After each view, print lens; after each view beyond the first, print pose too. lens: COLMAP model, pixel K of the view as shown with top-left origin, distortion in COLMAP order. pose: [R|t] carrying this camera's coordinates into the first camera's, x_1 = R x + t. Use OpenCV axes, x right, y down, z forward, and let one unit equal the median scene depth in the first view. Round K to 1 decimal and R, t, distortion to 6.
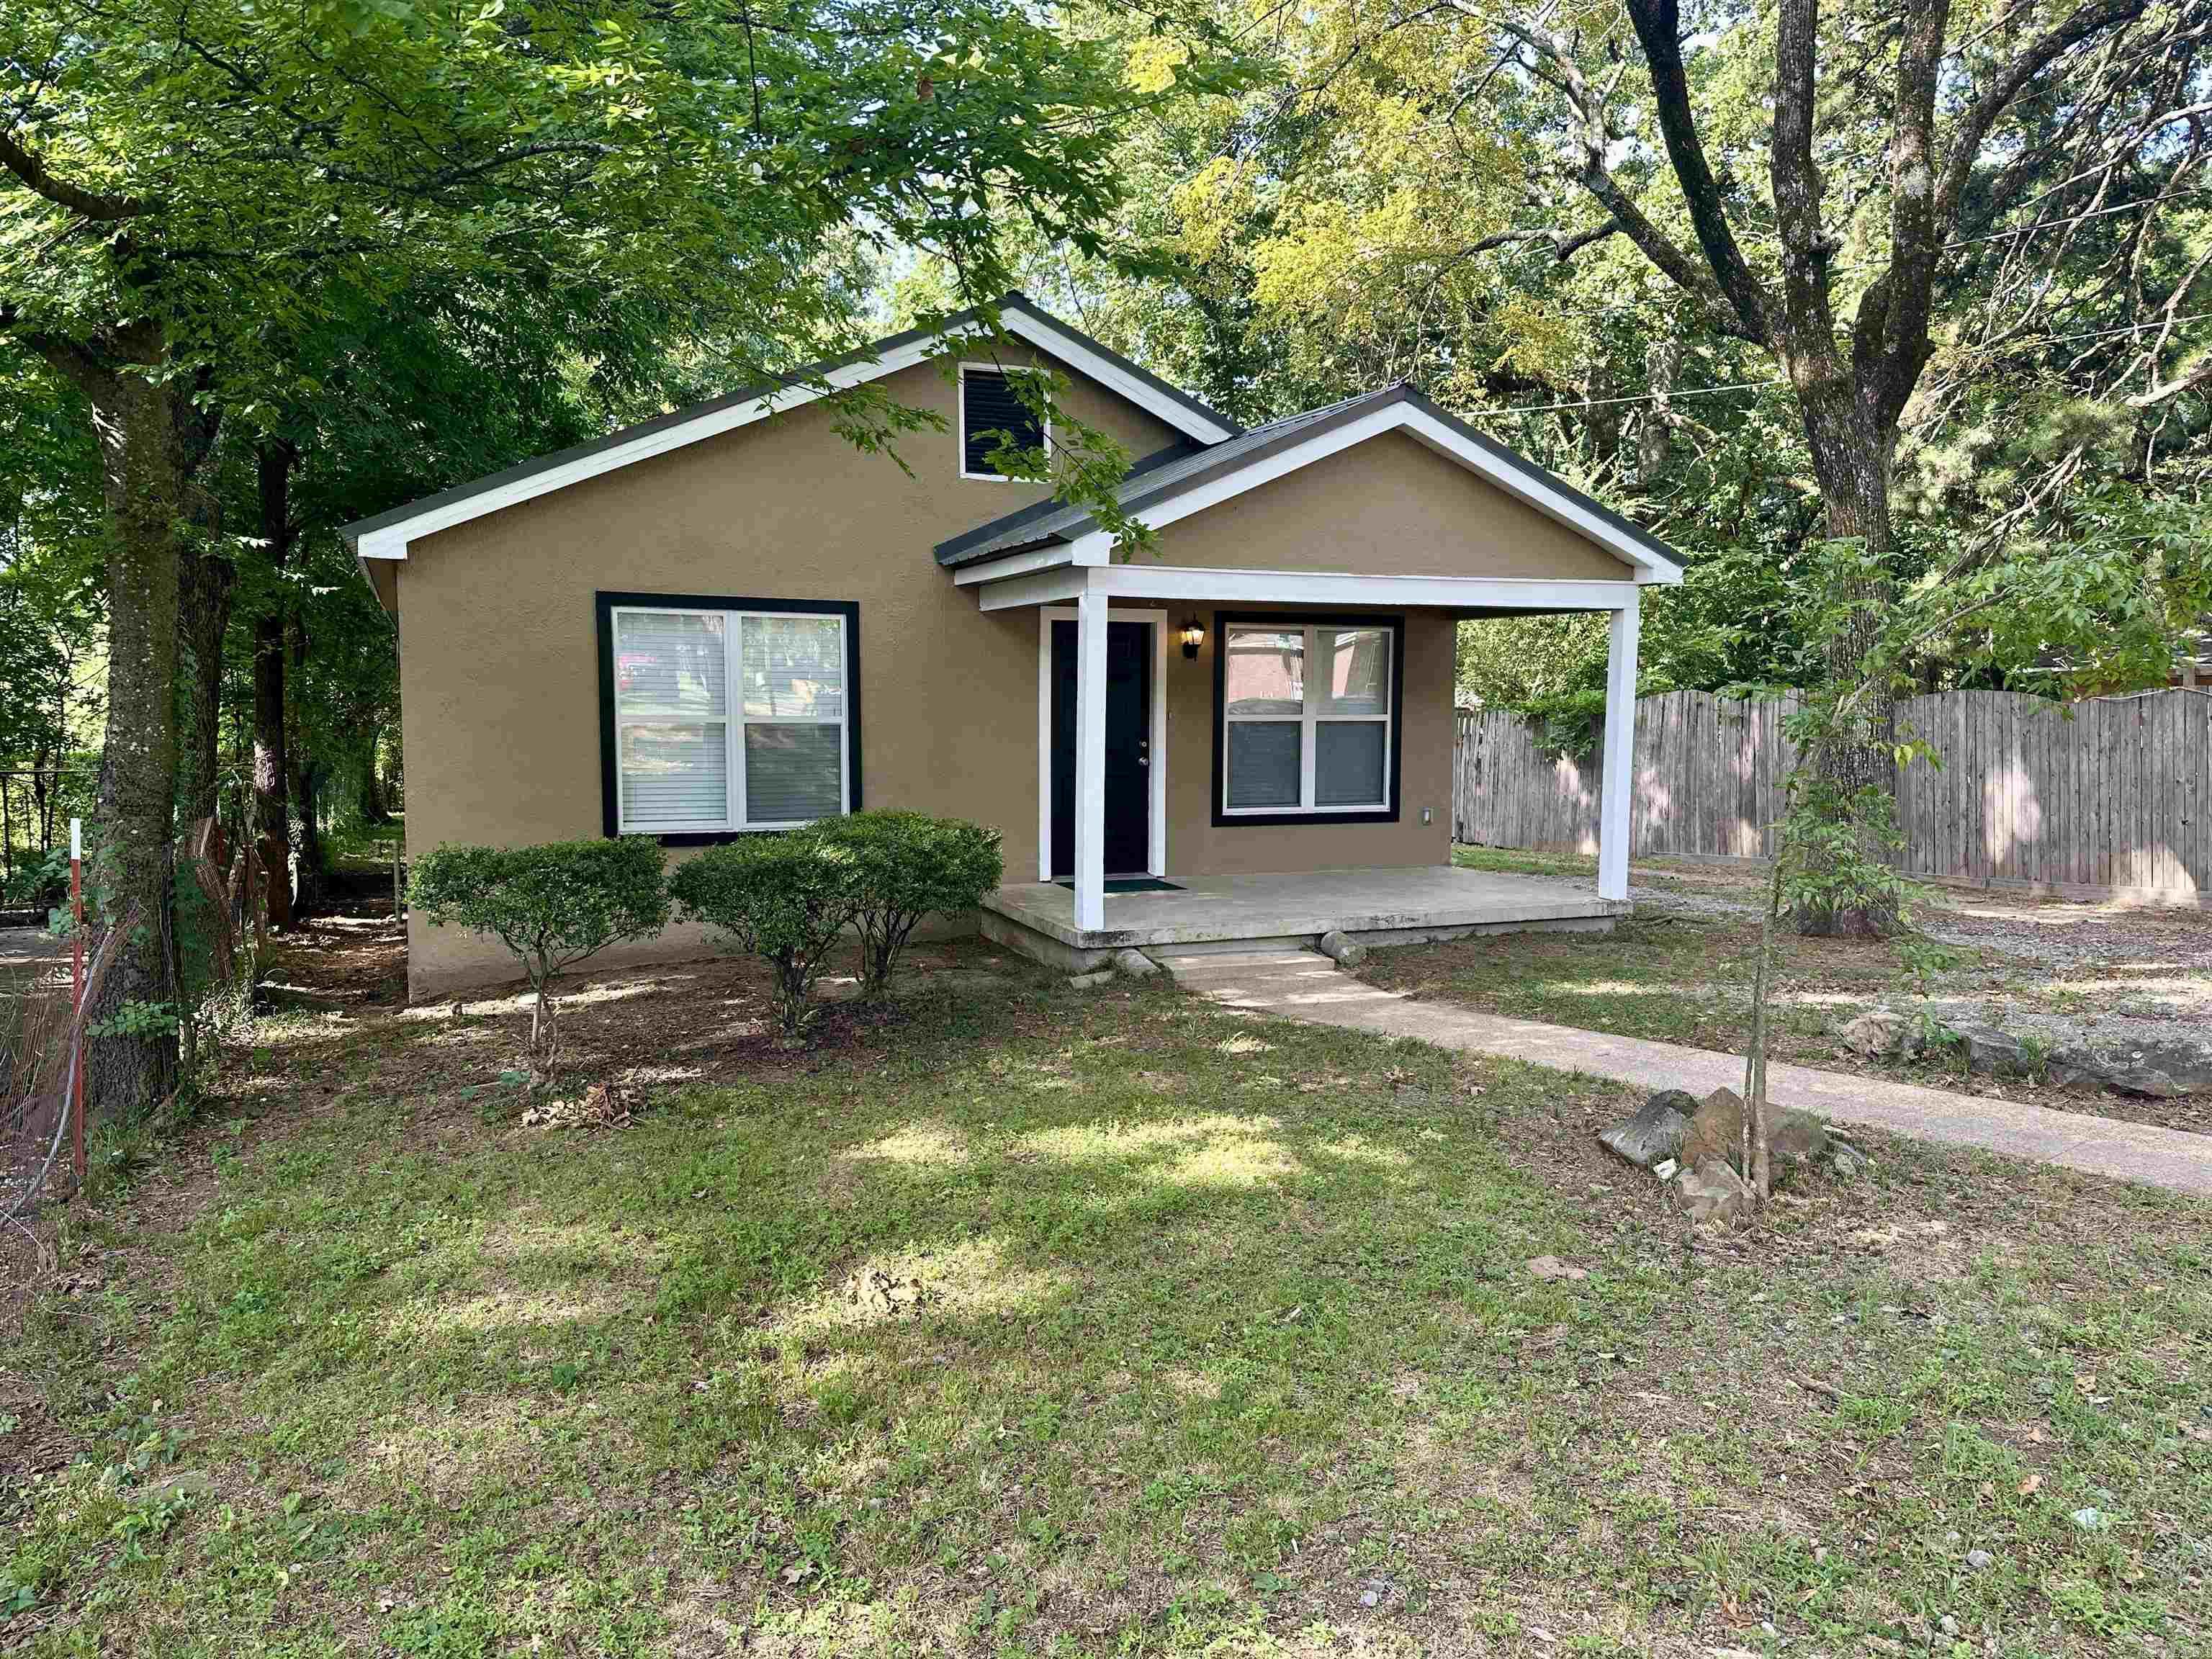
lens RADIAL K [[1508.0, 0, 1109.1], [0, 1508.0, 817.2], [0, 0, 1]] dist [0.040591, -0.007930]
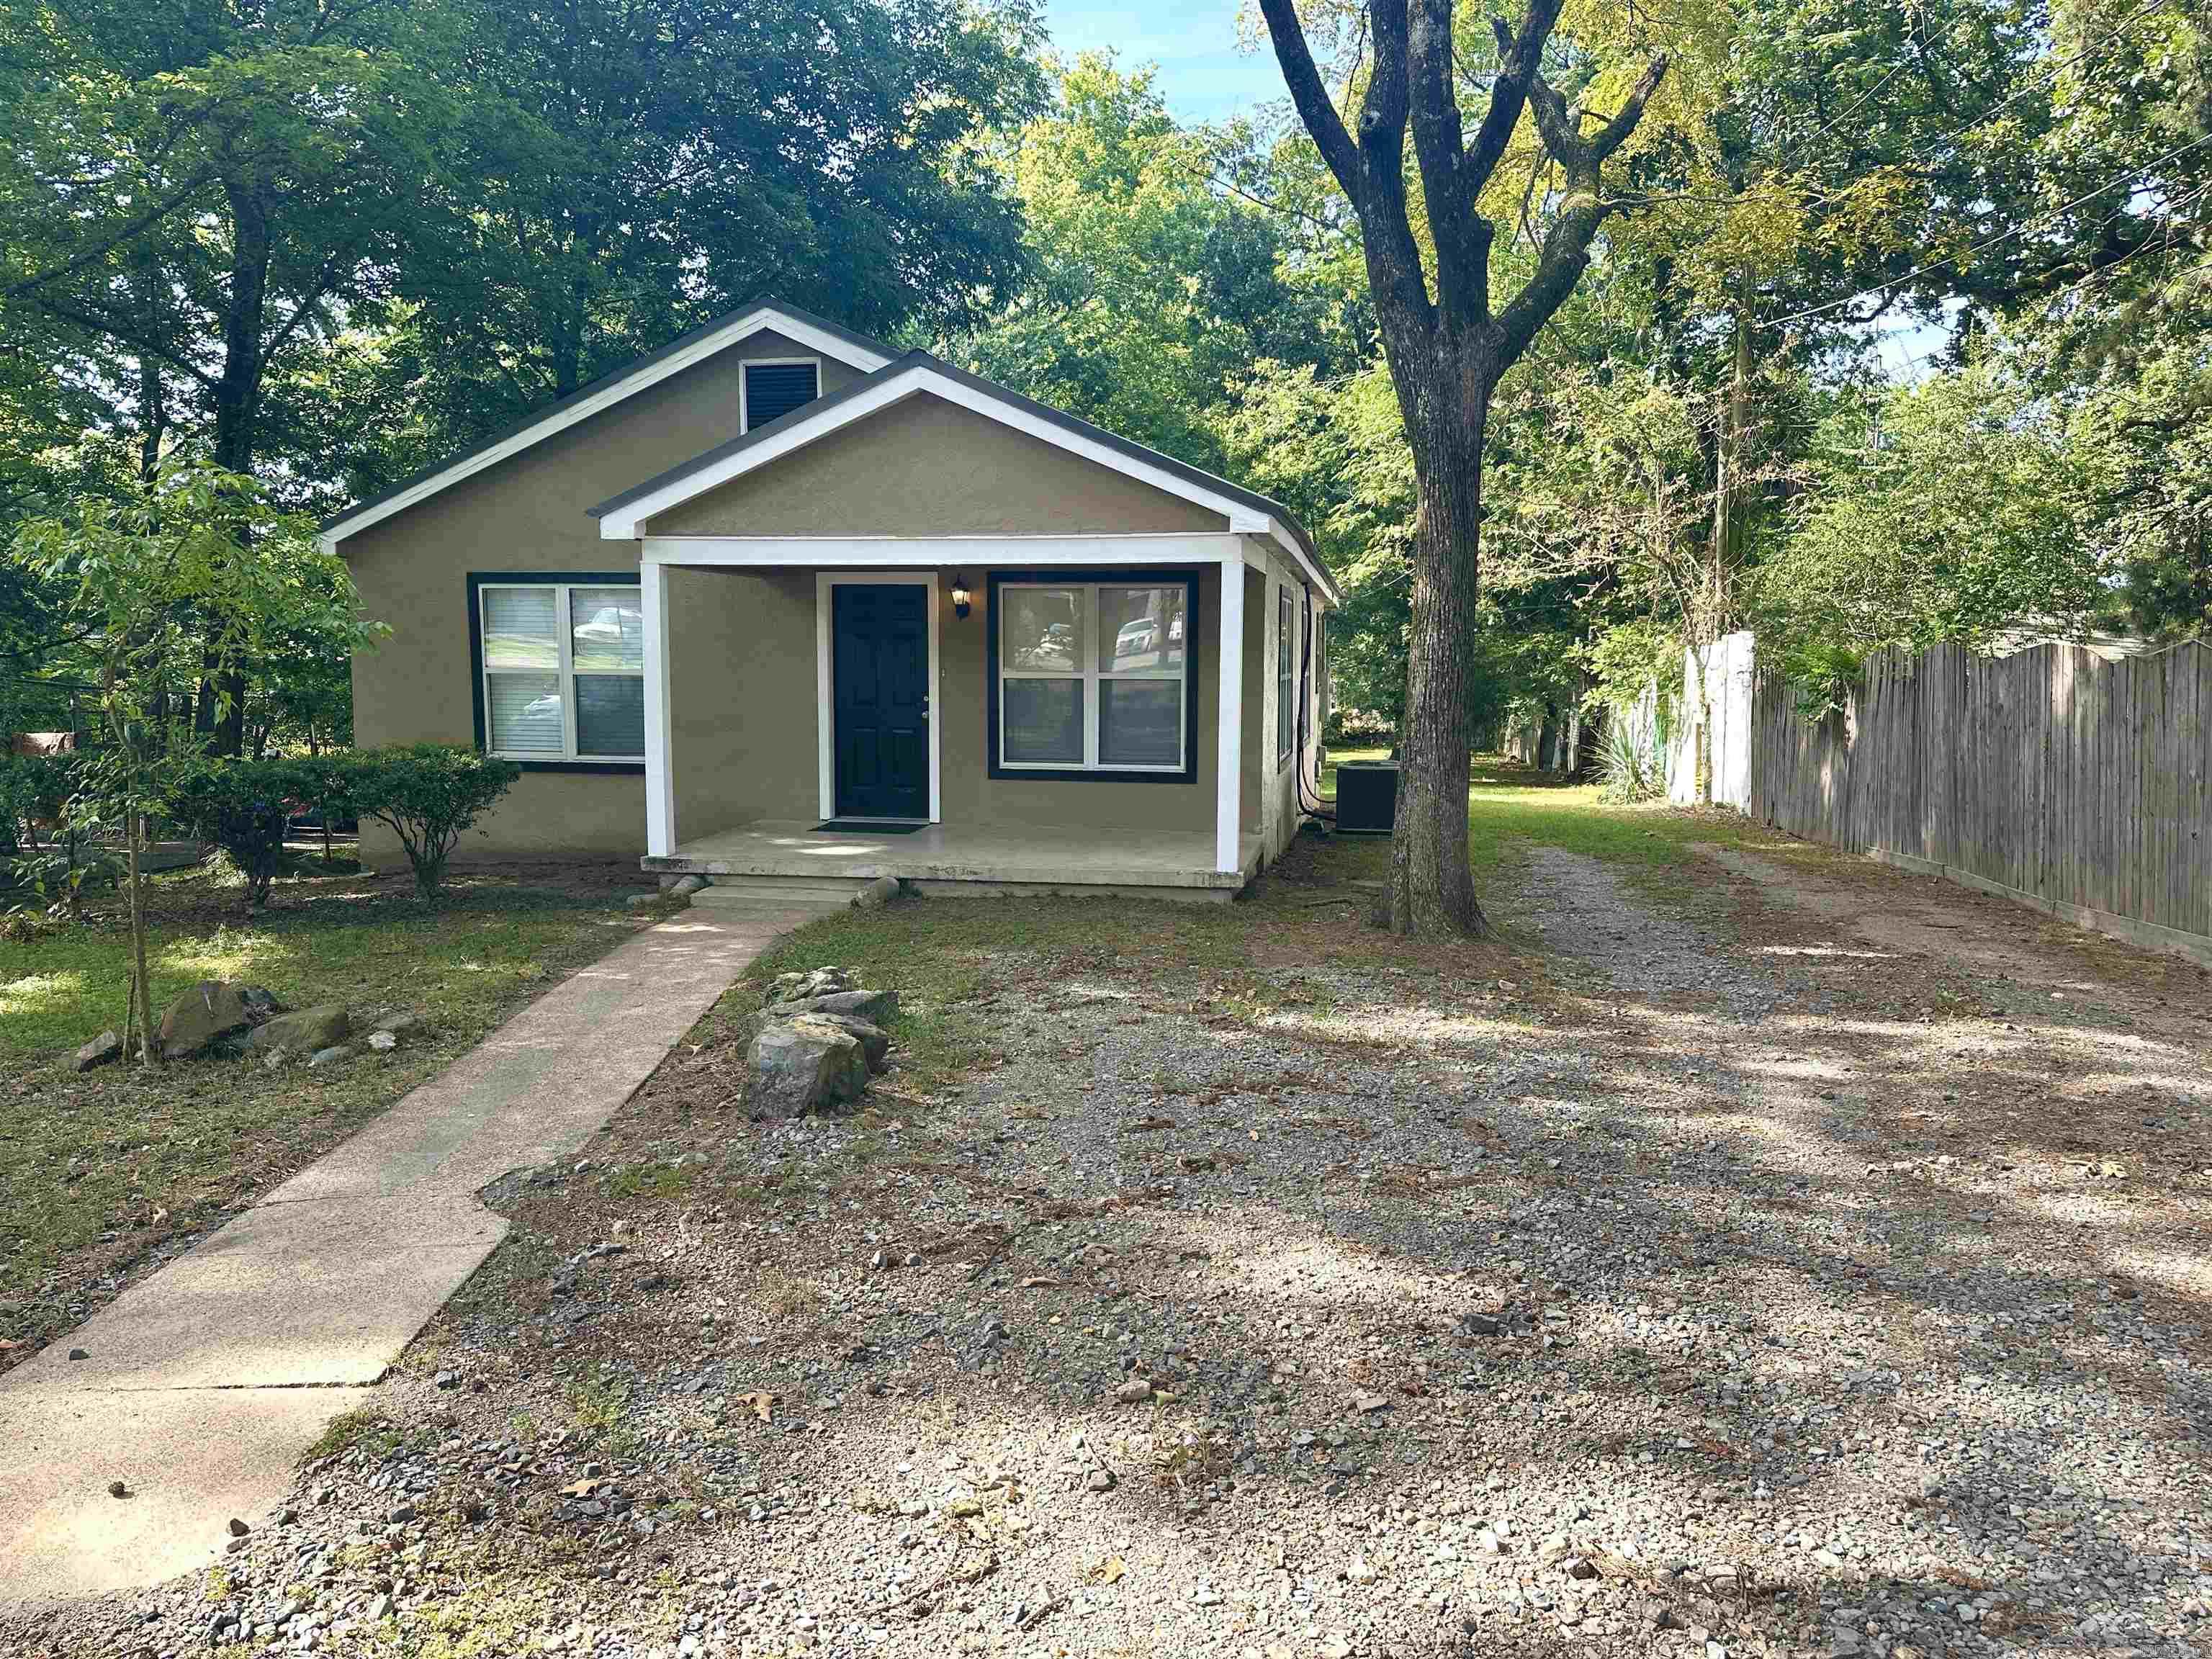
lens RADIAL K [[1508.0, 0, 1103.2], [0, 1508.0, 841.0], [0, 0, 1]] dist [0.040591, -0.007930]
pose [[0.847888, 0.065297, -0.526139, 0.704090], [-0.041664, 0.997524, 0.056657, -0.013665], [0.528536, -0.026117, 0.848509, 0.150412]]
